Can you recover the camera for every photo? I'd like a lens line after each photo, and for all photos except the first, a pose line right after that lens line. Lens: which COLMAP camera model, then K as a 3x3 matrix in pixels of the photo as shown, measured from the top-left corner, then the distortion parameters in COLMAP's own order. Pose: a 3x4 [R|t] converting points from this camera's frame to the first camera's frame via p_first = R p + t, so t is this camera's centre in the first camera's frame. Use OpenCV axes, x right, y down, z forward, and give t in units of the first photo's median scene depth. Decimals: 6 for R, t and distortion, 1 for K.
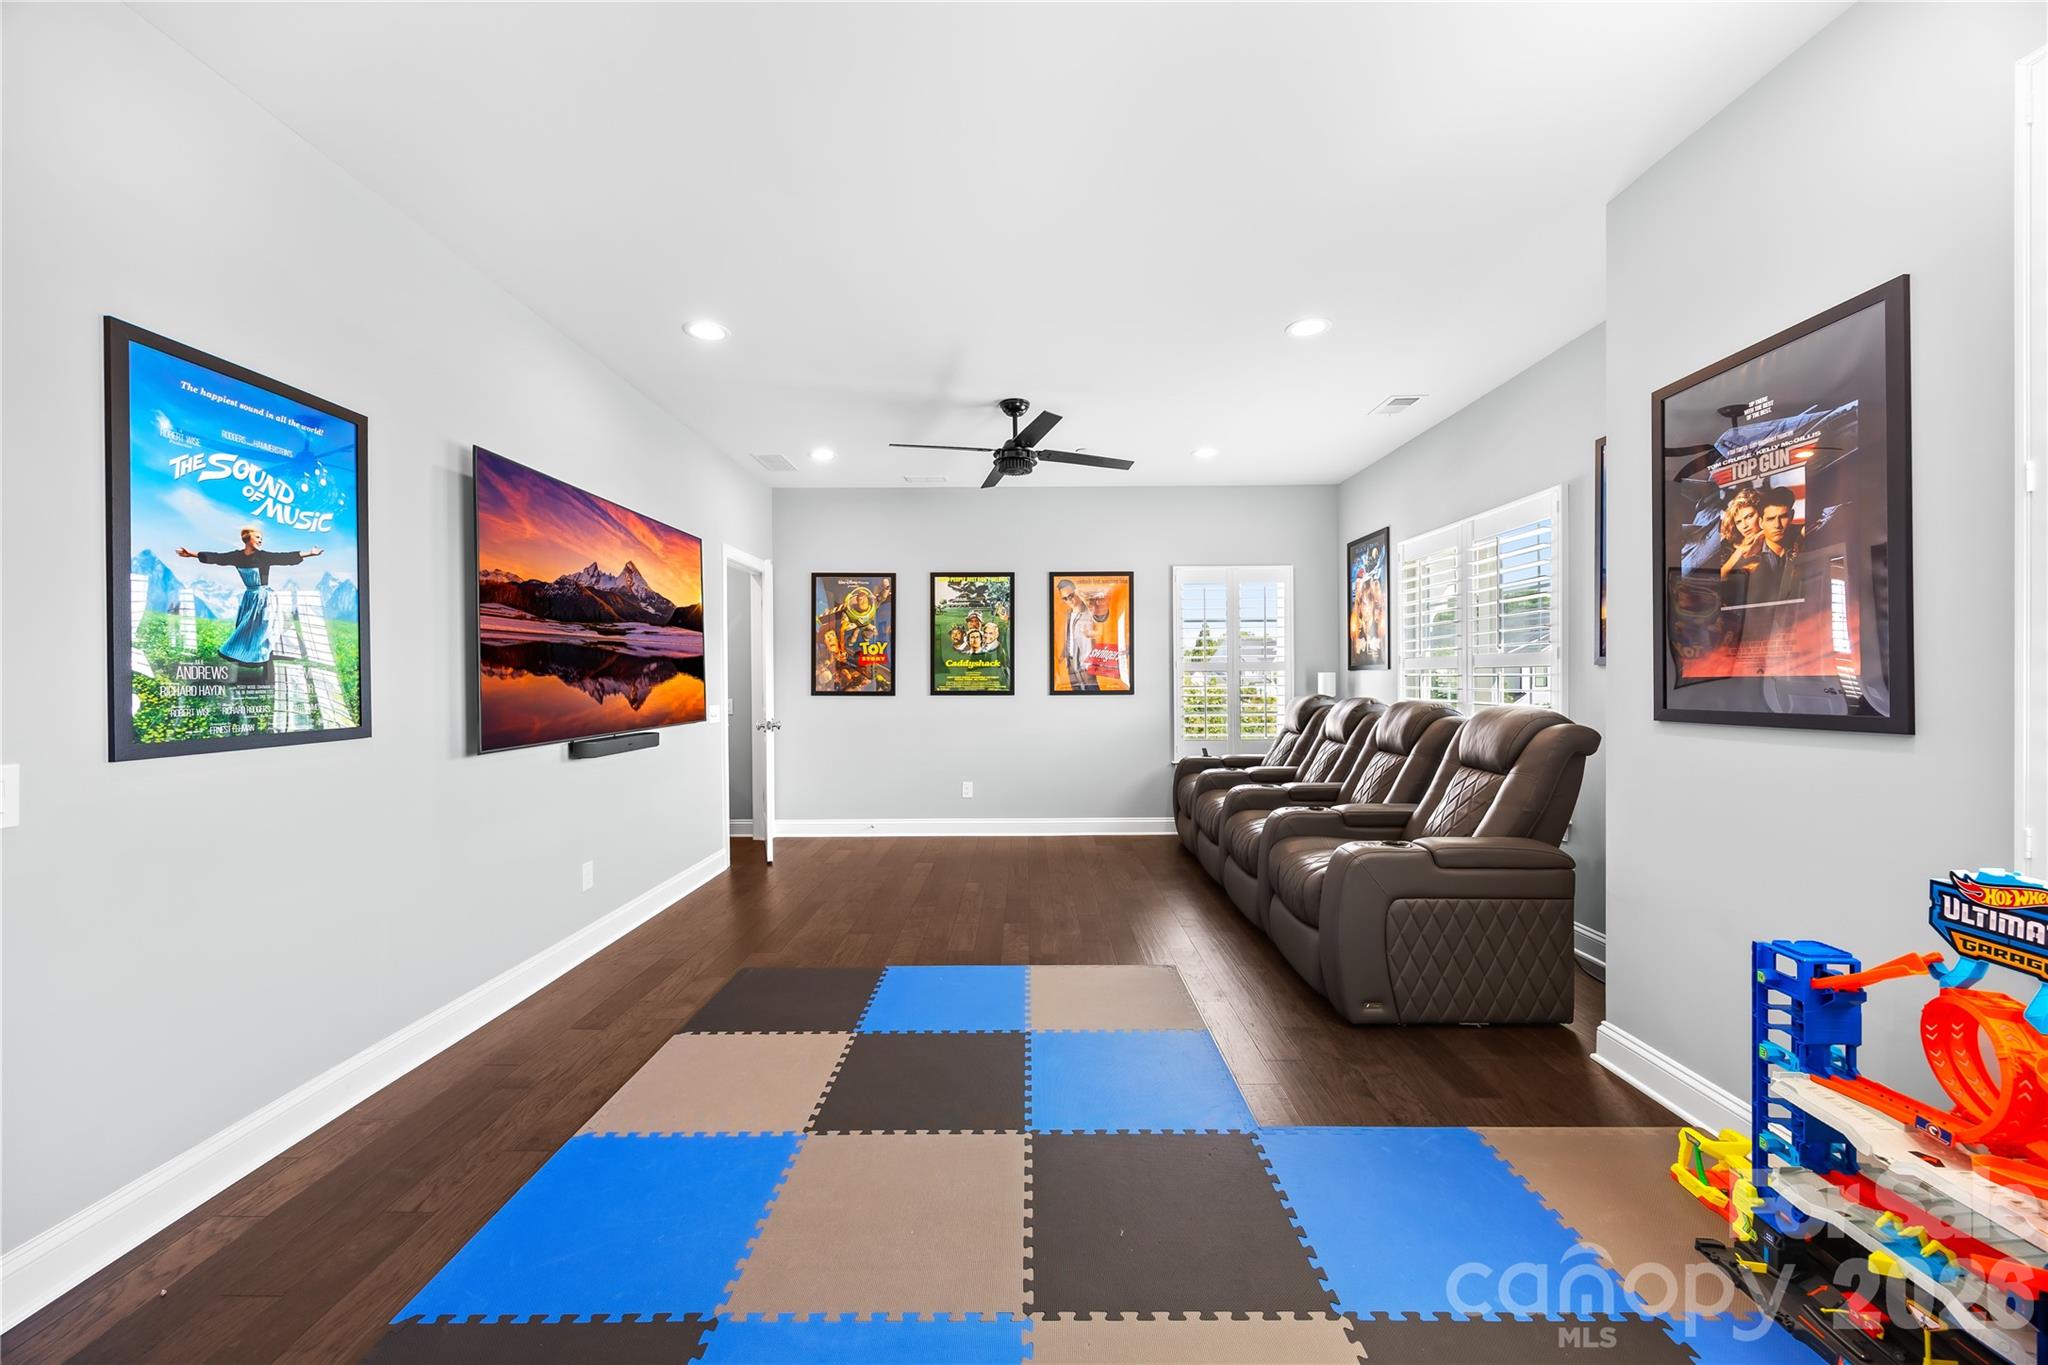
lens RADIAL K [[780.7, 0, 1024.0], [0, 780.7, 682.5], [0, 0, 1]] dist [0.000254, 0.000197]
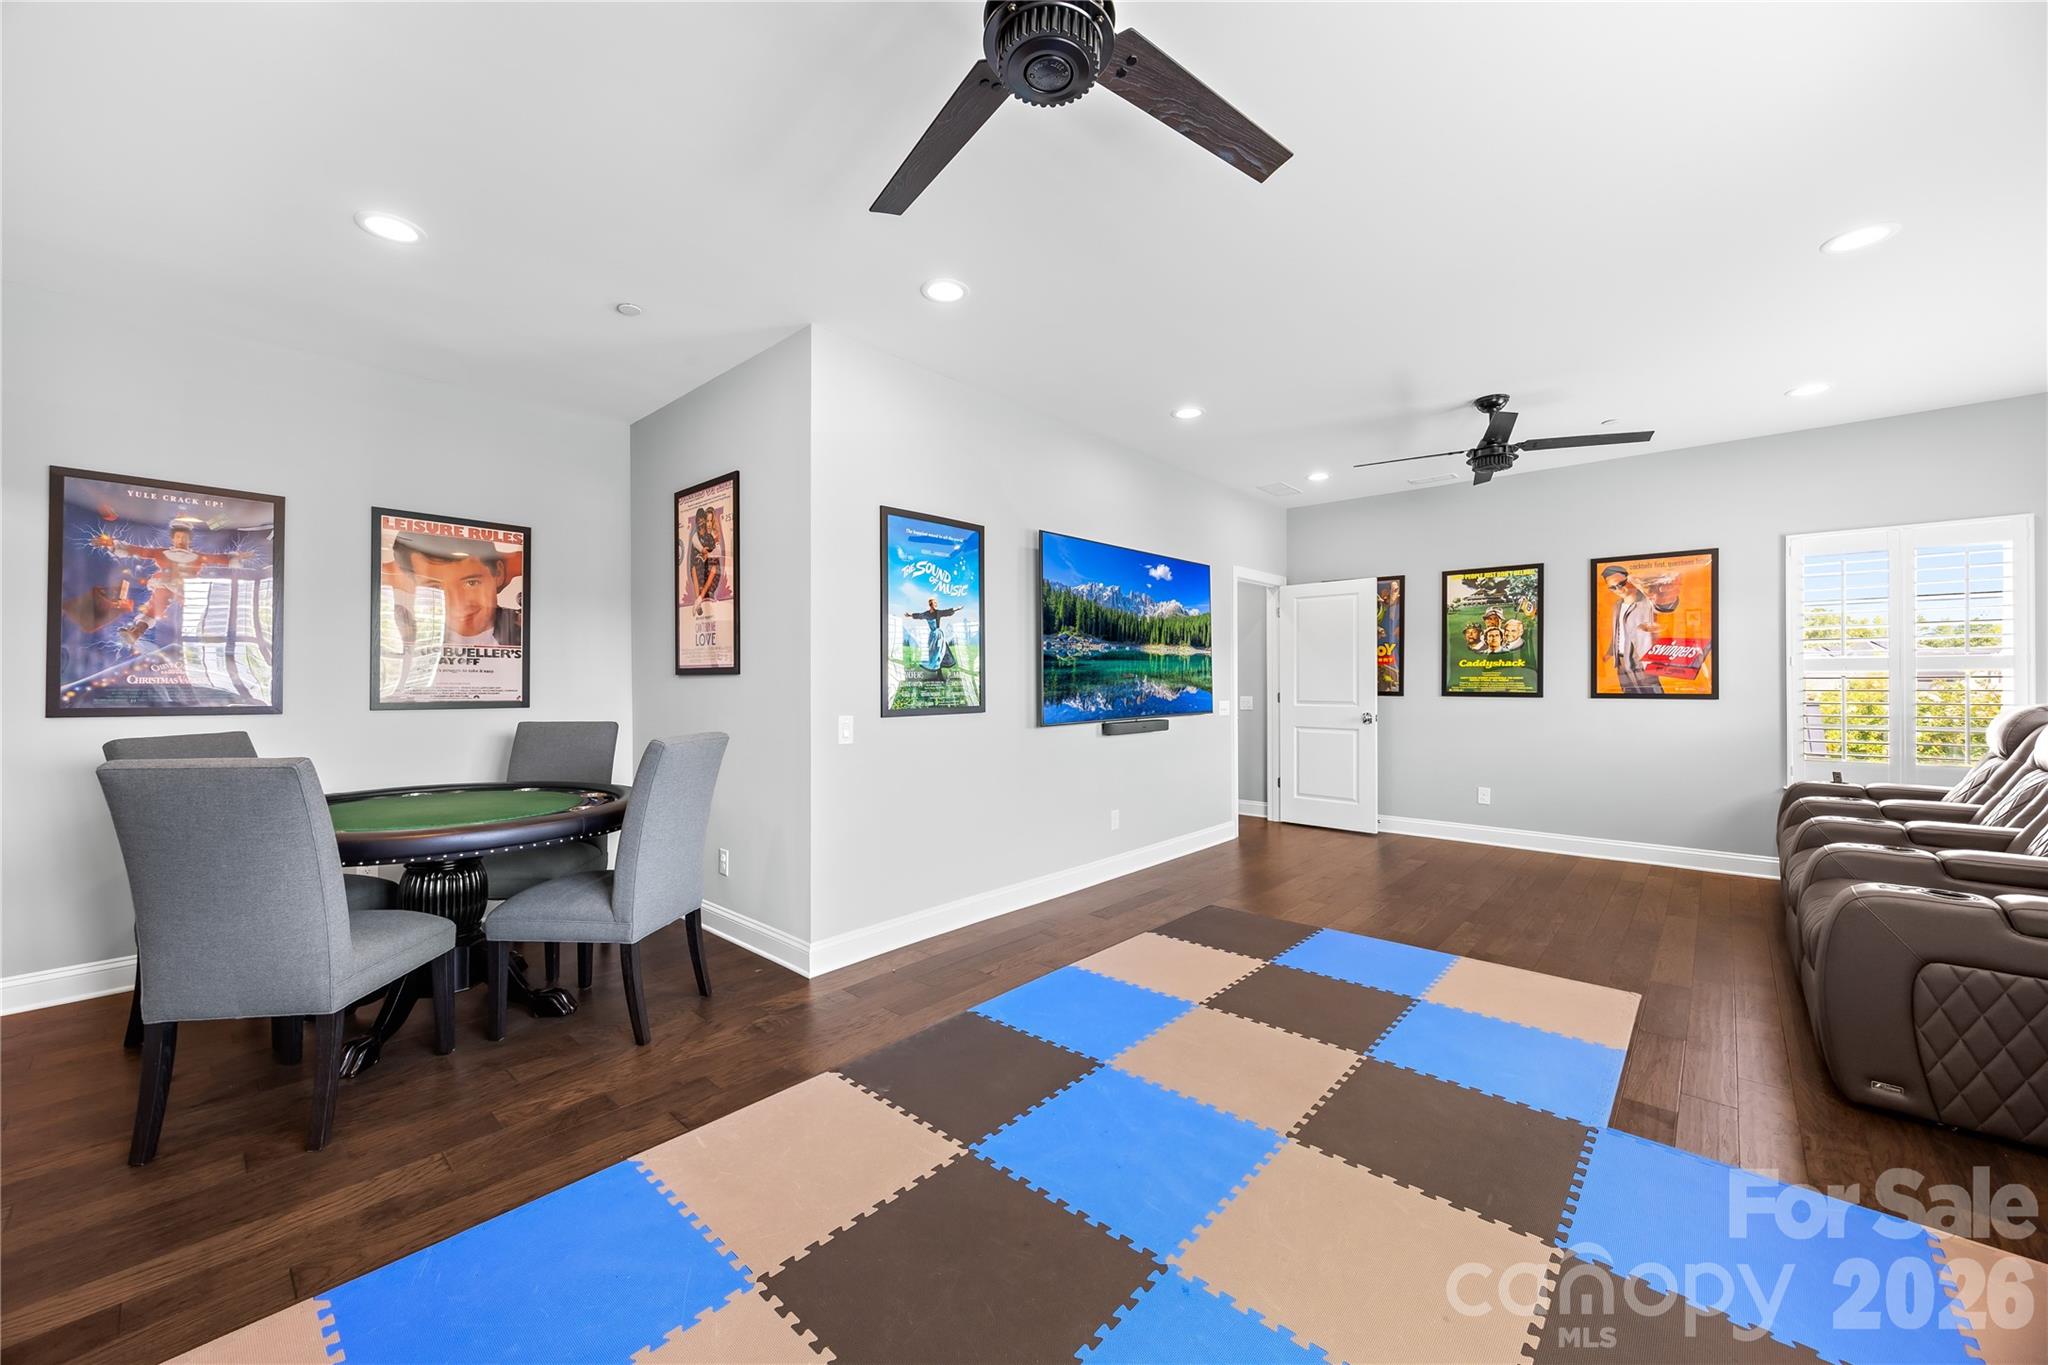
lens RADIAL K [[780.7, 0, 1024.0], [0, 780.7, 682.5], [0, 0, 1]] dist [0.000254, 0.000197]
pose [[0.746414, 0.005159, -0.665462, 0.193454], [-0.005671, 0.999983, 0.001391, 0.001094], [0.665458, 0.002735, 0.746431, -0.117751]]
